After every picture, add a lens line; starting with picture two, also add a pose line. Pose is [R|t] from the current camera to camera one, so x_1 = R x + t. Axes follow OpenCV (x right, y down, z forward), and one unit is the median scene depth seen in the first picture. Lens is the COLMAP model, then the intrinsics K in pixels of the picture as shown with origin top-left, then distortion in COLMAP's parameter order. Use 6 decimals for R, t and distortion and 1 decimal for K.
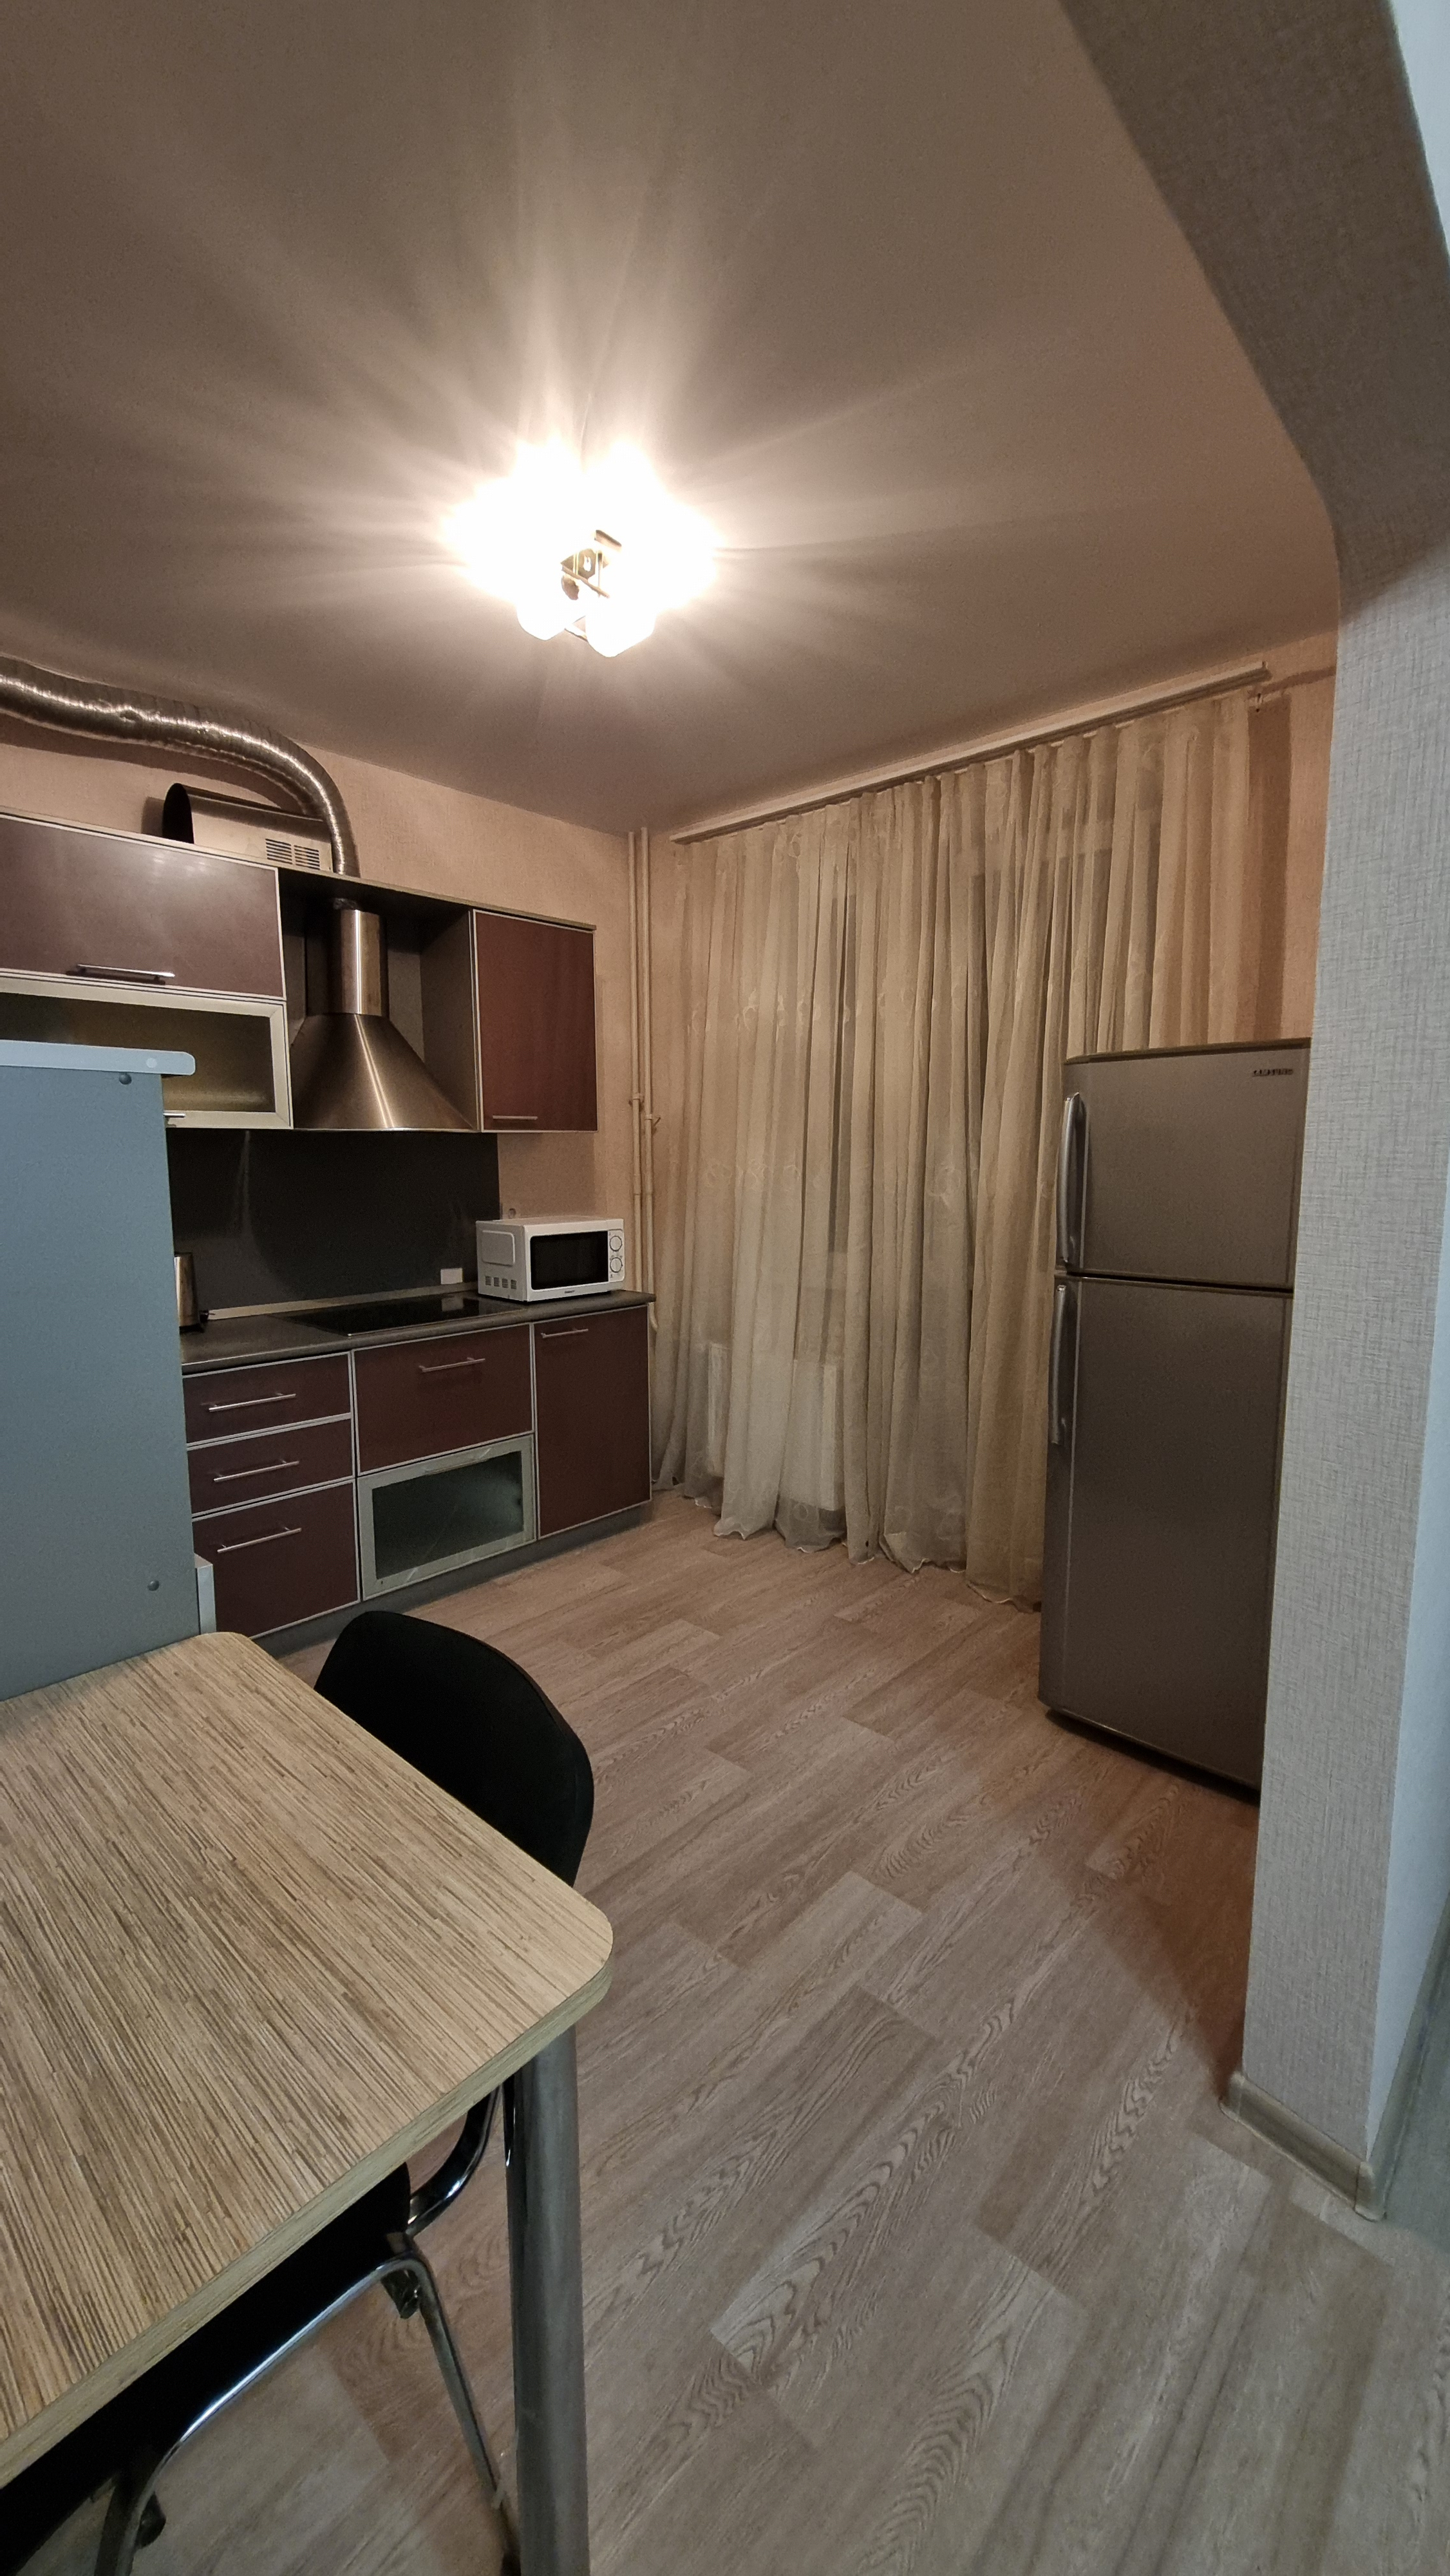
lens RADIAL K [[1024.7, 0, 737.0], [0, 1024.7, 1295.8], [0, 0, 1]] dist [0.006385, 0.000238]
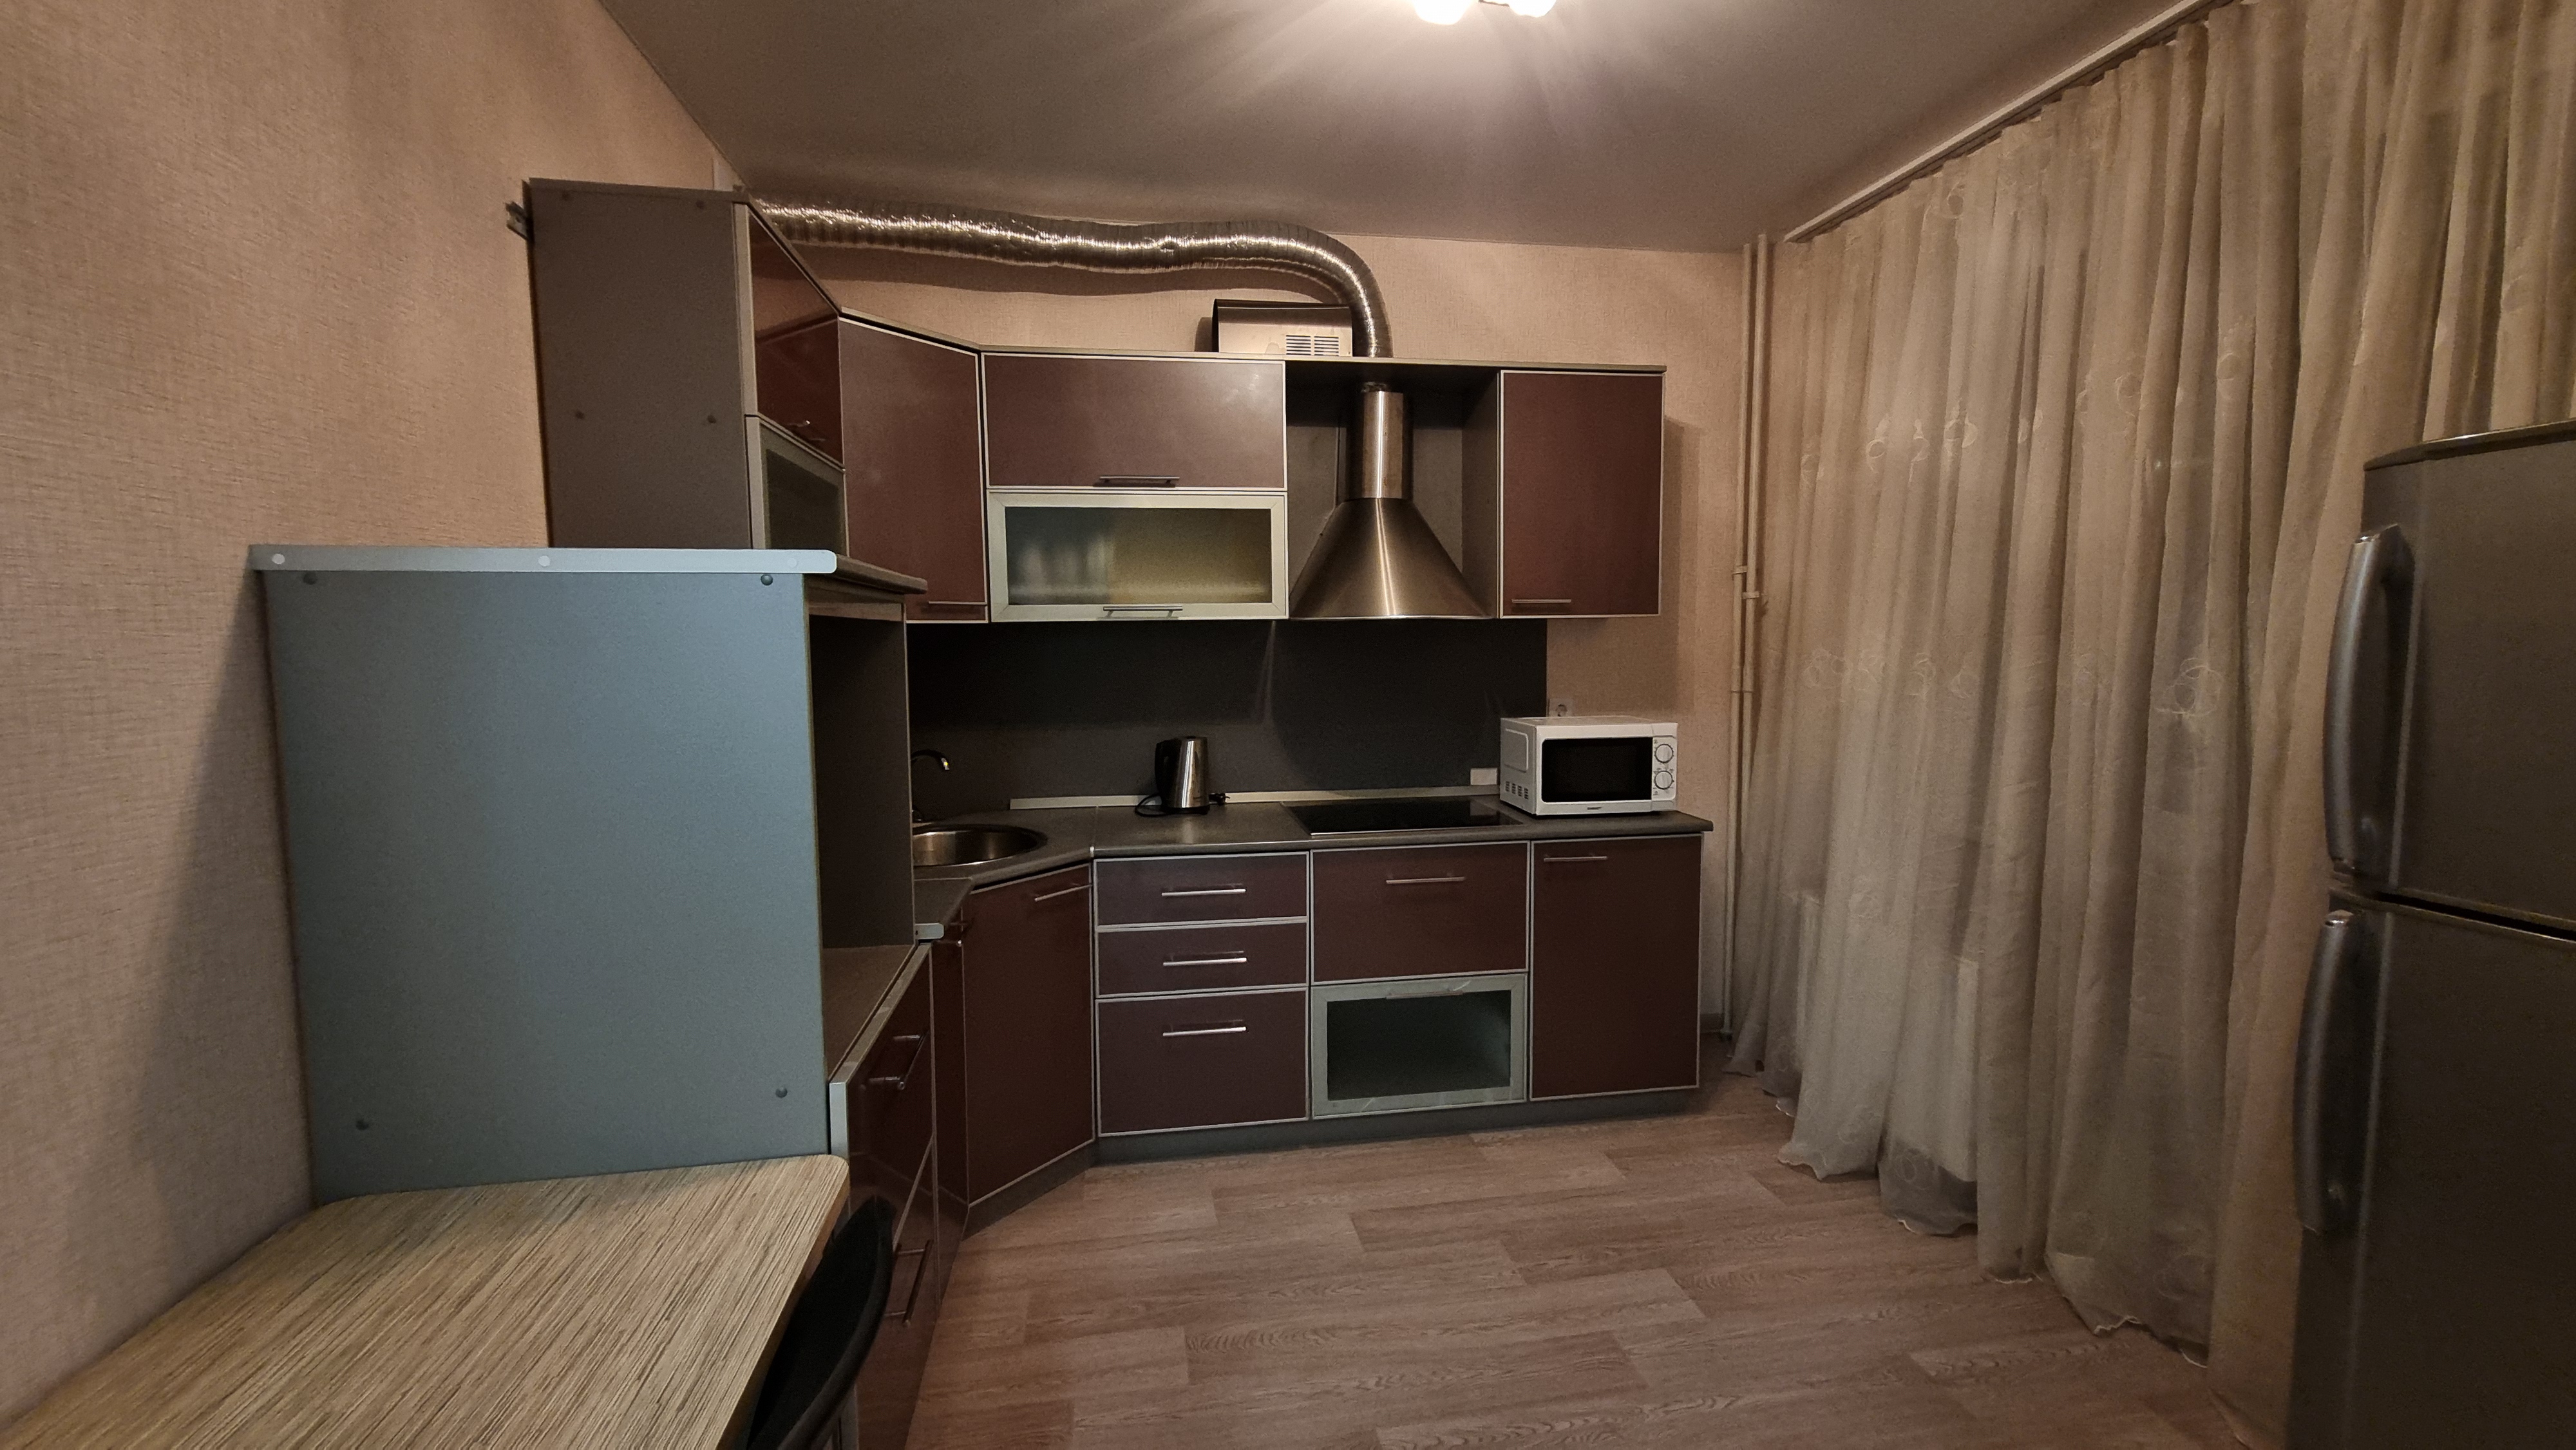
lens RADIAL K [[1024.7, 0, 1278.1], [0, 1024.7, 722.4], [0, 0, 1]] dist [0.006385, 0.000238]
pose [[0.779336, 0.047761, -0.624783, 0.164564], [-0.081439, 0.996354, -0.025419, -0.034304], [0.621291, 0.070692, 0.780384, 0.209914]]
